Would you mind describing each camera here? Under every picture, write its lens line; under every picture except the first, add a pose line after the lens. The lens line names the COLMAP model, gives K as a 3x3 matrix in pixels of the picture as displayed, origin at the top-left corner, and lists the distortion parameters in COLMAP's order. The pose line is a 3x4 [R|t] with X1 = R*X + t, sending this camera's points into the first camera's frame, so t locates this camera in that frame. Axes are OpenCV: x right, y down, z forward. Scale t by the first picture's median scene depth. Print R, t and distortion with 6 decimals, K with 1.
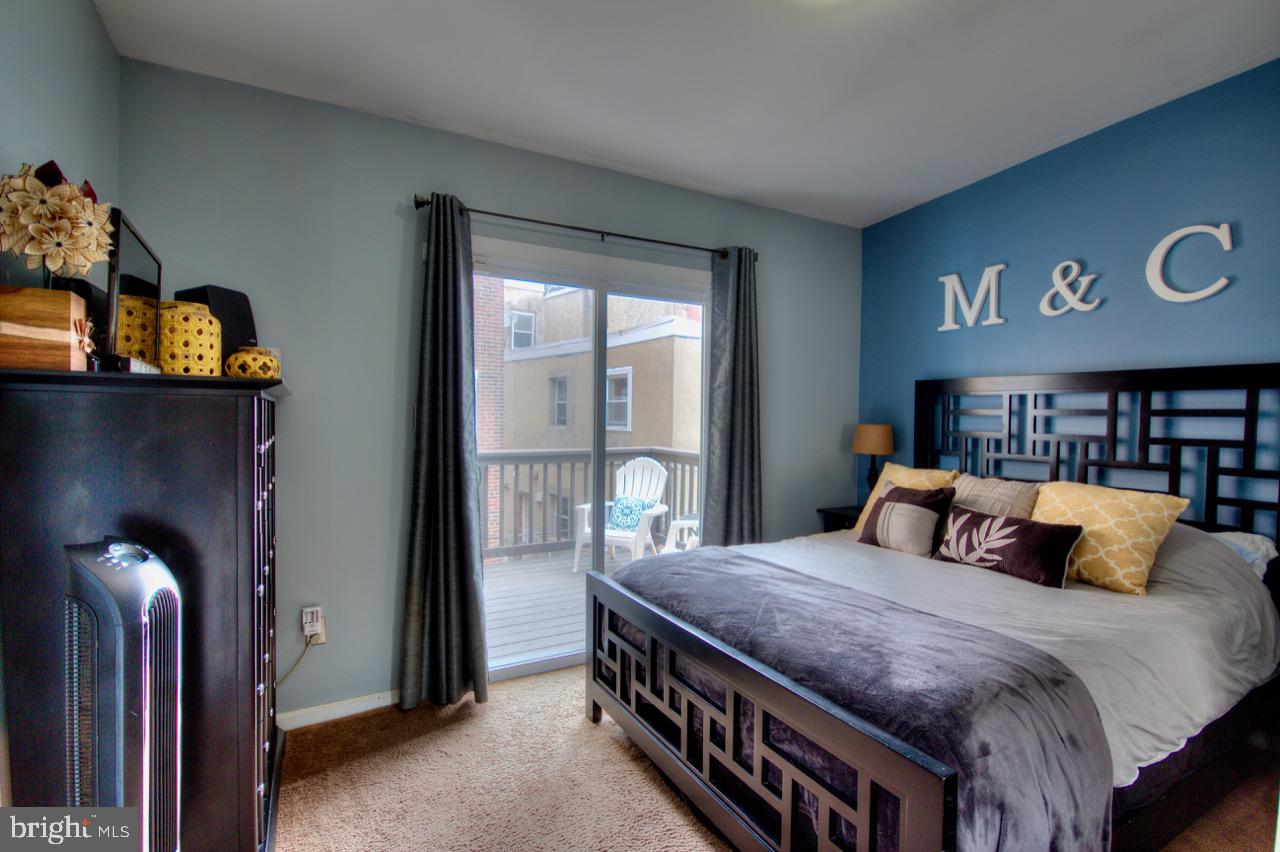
lens RADIAL K [[589.0, 0, 641.0], [0, 589.0, 429.1], [0, 0, 1]] dist [-0.011214, -0.000890]
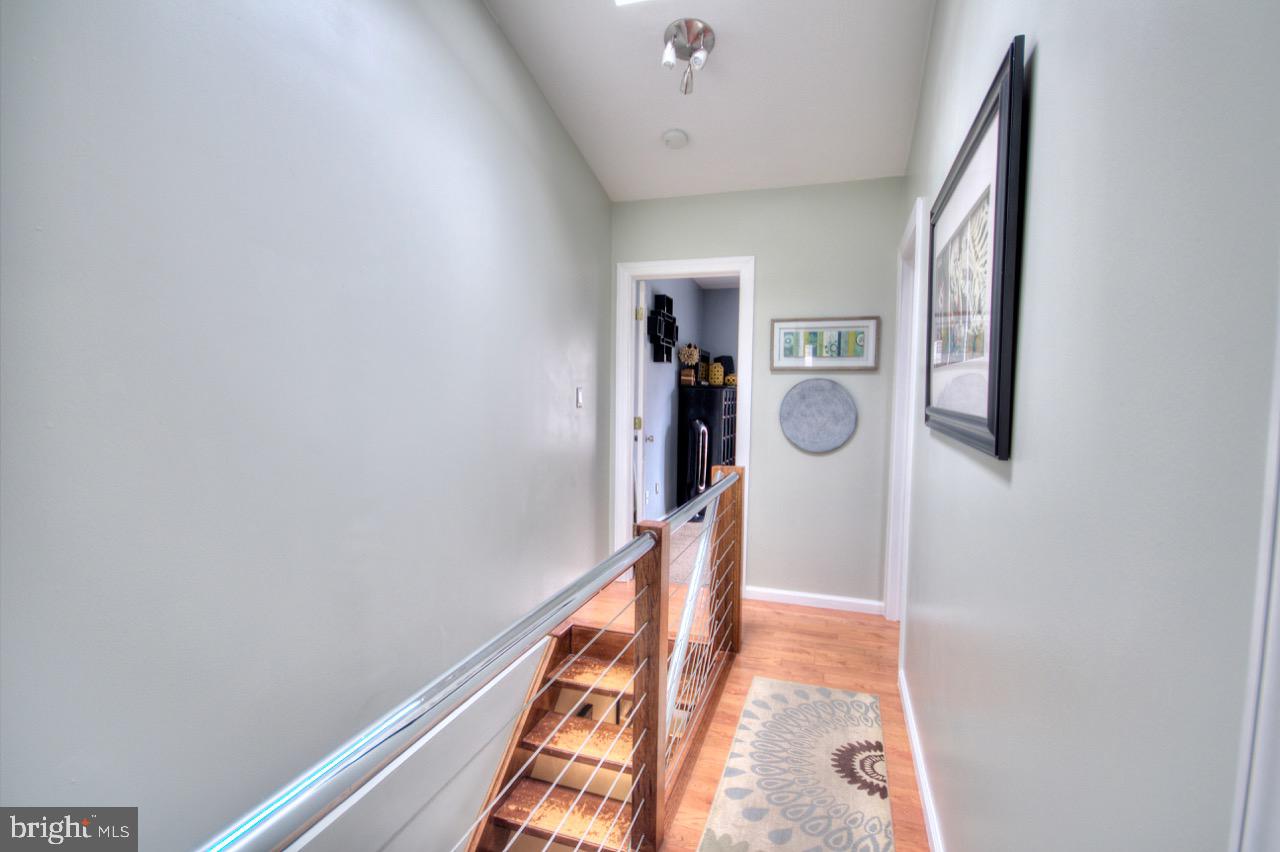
lens RADIAL K [[589.0, 0, 640.0], [0, 589.0, 427.6], [0, 0, 1]] dist [-0.011214, -0.000890]
pose [[0.667084, 0.039884, -0.743914, 1.898188], [-0.016690, 0.999115, 0.038600, 0.051574], [0.744796, -0.013334, 0.667159, -2.061725]]
